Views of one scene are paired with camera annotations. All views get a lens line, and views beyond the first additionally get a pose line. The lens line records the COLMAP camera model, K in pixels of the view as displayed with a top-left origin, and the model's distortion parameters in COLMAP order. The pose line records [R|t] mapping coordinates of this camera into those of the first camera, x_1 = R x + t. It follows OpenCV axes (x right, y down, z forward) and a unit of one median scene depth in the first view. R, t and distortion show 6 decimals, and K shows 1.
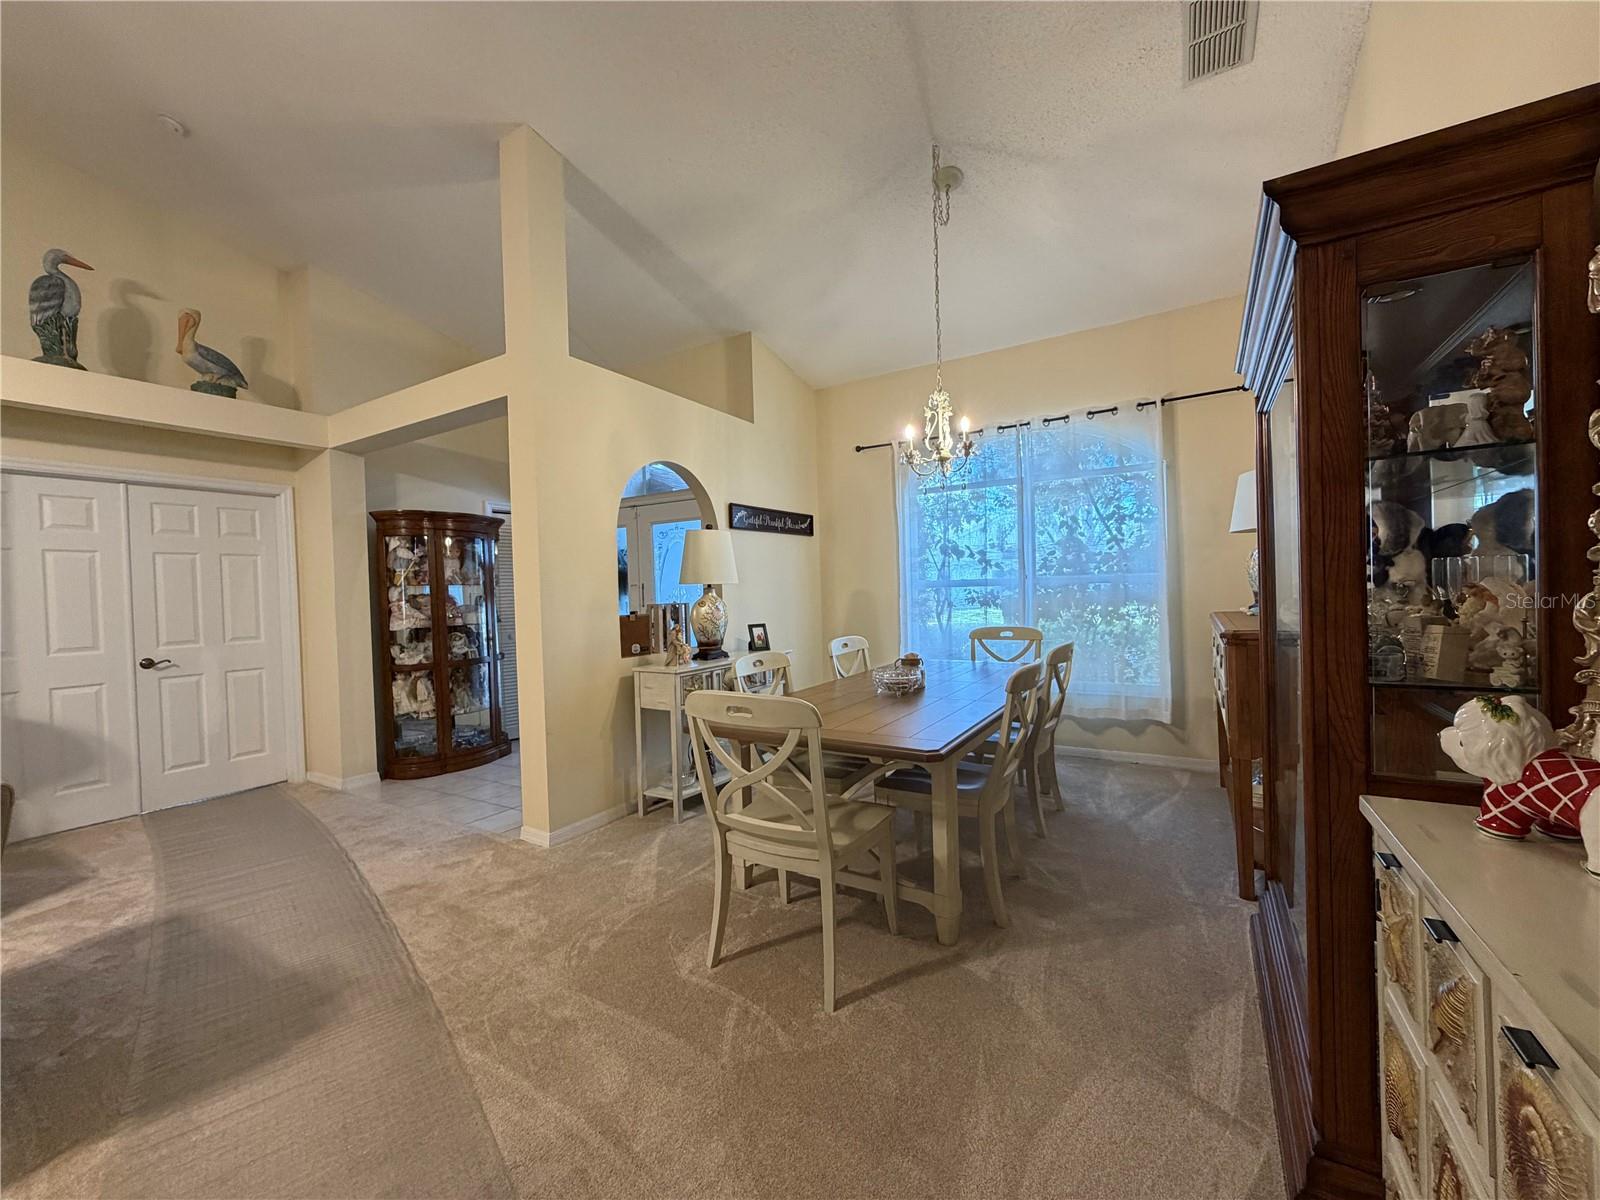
lens RADIAL K [[643.8, 0, 796.8], [0, 643.8, 594.6], [0, 0, 1]] dist [-0.000655, -0.000020]
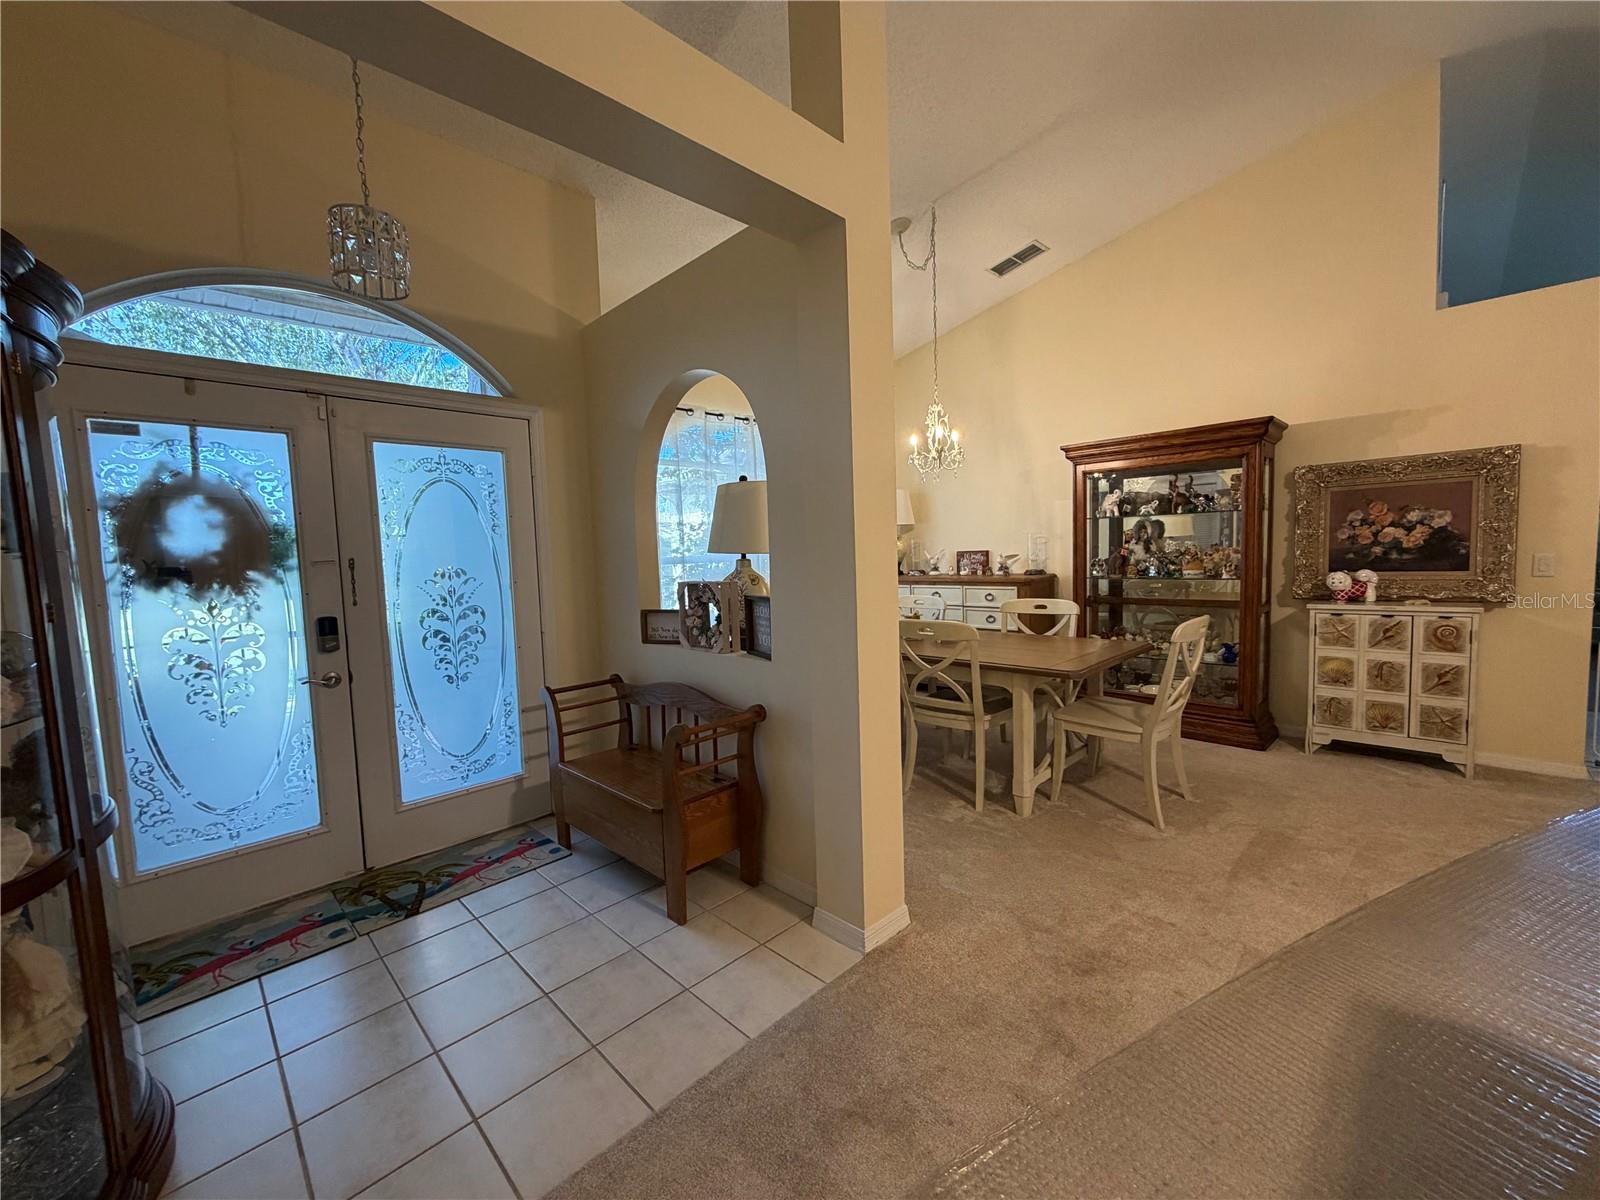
lens RADIAL K [[643.8, 0, 796.8], [0, 643.8, 594.6], [0, 0, 1]] dist [-0.000655, -0.000020]
pose [[0.235254, -0.042862, 0.970988, -0.958754], [0.034859, 0.998756, 0.035642, 0.008474], [-0.971309, 0.025462, 0.236456, 0.846442]]
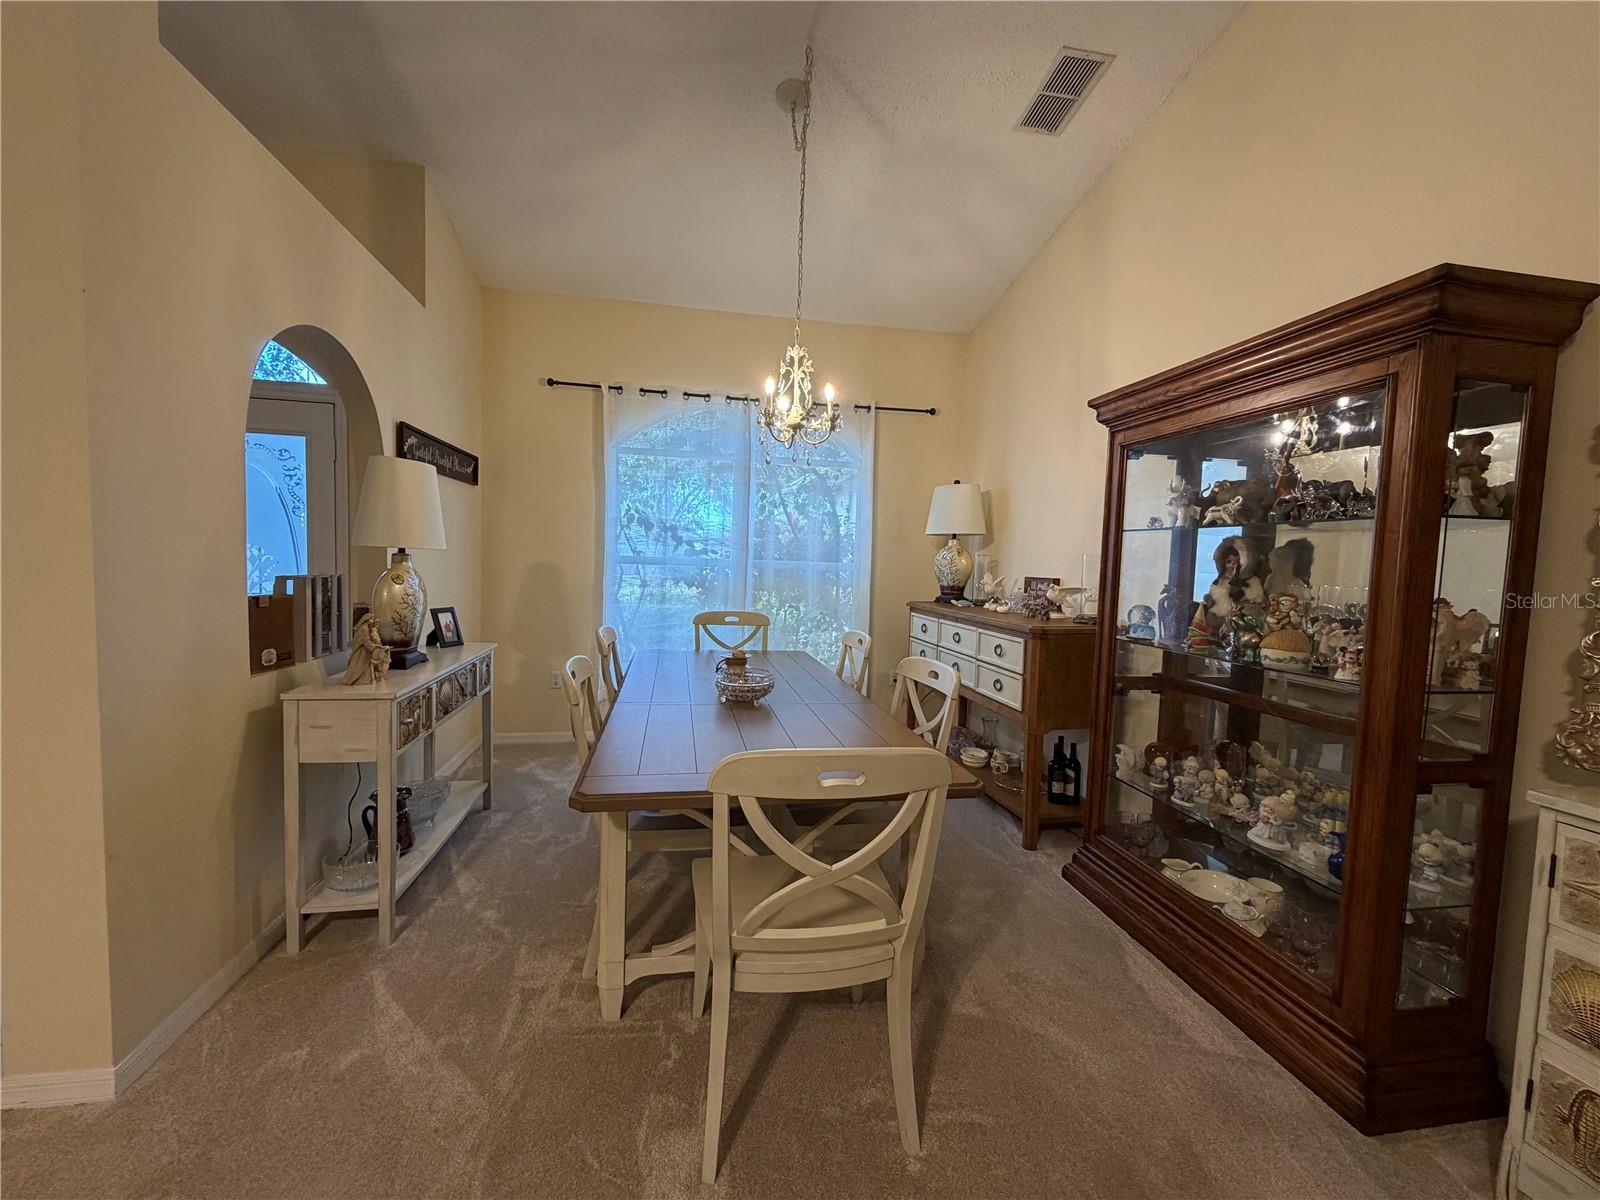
lens RADIAL K [[641.0, 0, 797.1], [0, 641.0, 597.5], [0, 0, 1]] dist [0.002303, 0.000225]
pose [[0.737926, 0.016510, 0.674680, -0.299642], [-0.052308, 0.998093, 0.032788, -0.008673], [-0.672852, -0.059486, 0.737382, 0.304238]]
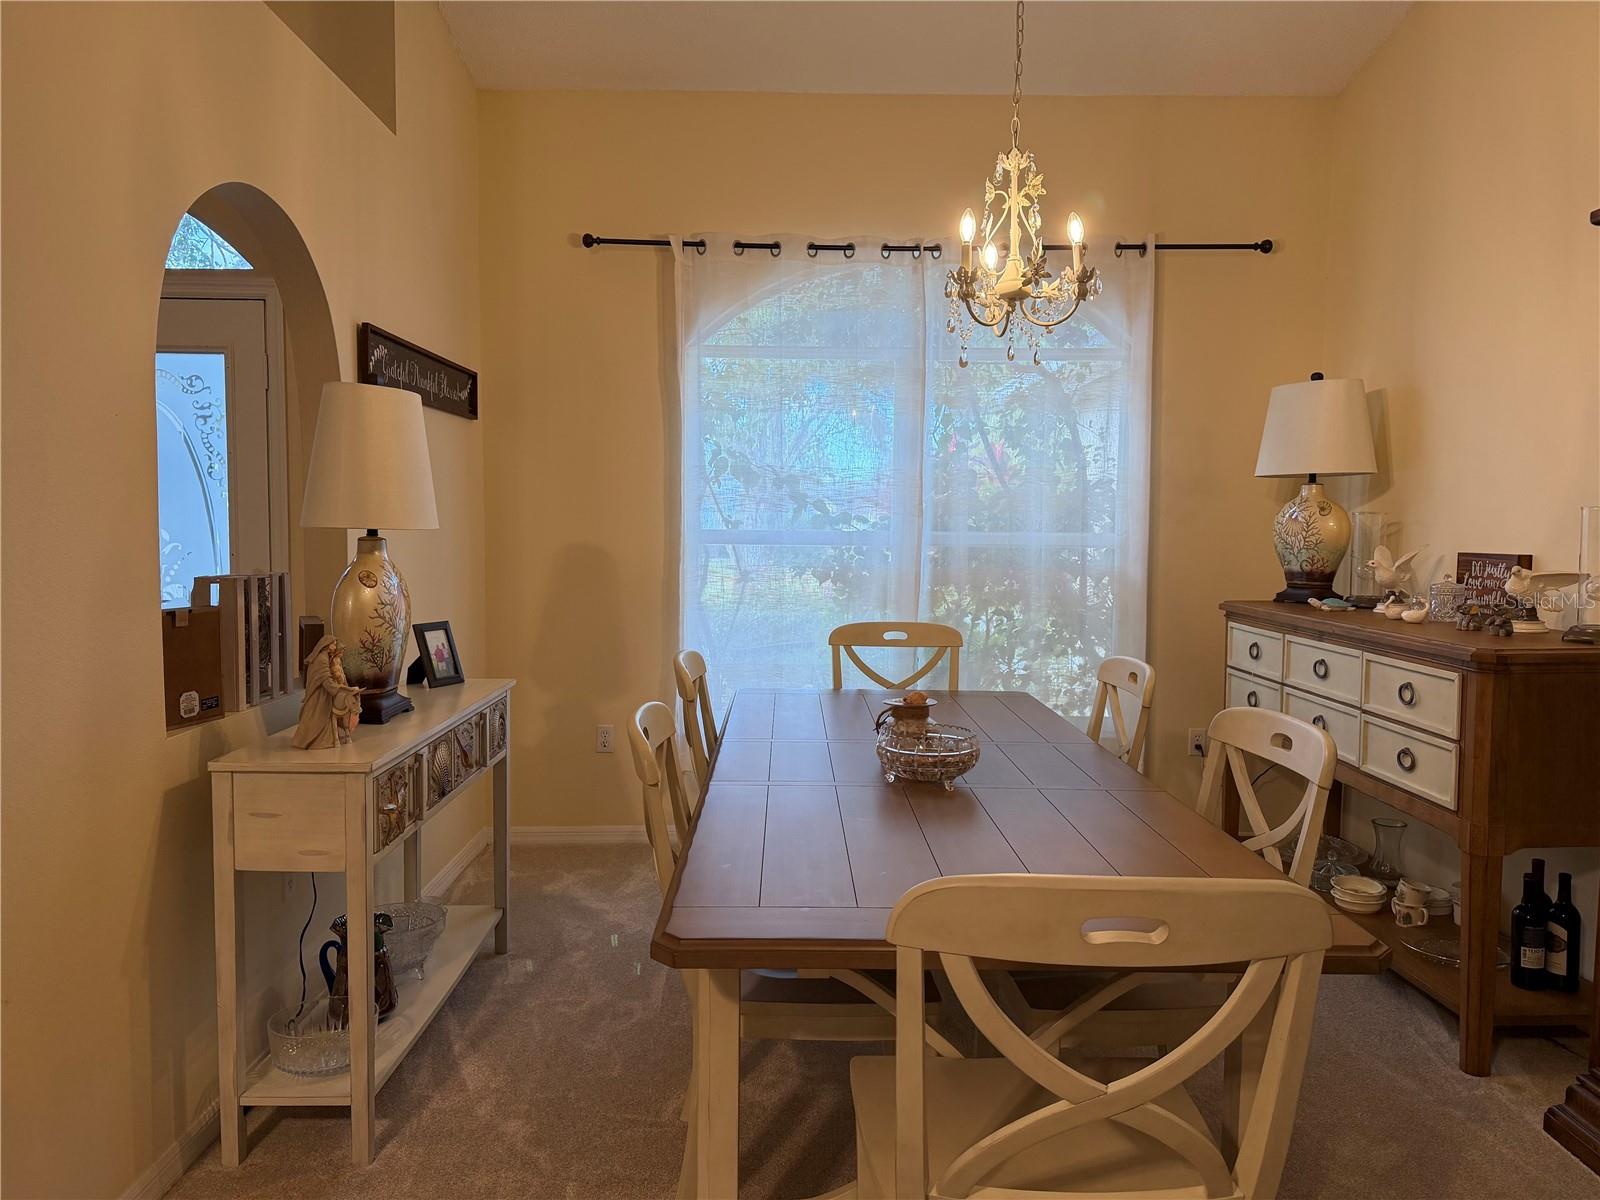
lens RADIAL K [[1131.1, 0, 800.0], [0, 1131.1, 600.0], [0, 0, 1]] dist [0.059099, -0.087221]
pose [[0.844790, 0.002945, 0.535090, -0.314789], [-0.032747, 0.998395, 0.046206, -0.013758], [-0.534095, -0.056557, 0.843531, 0.303868]]
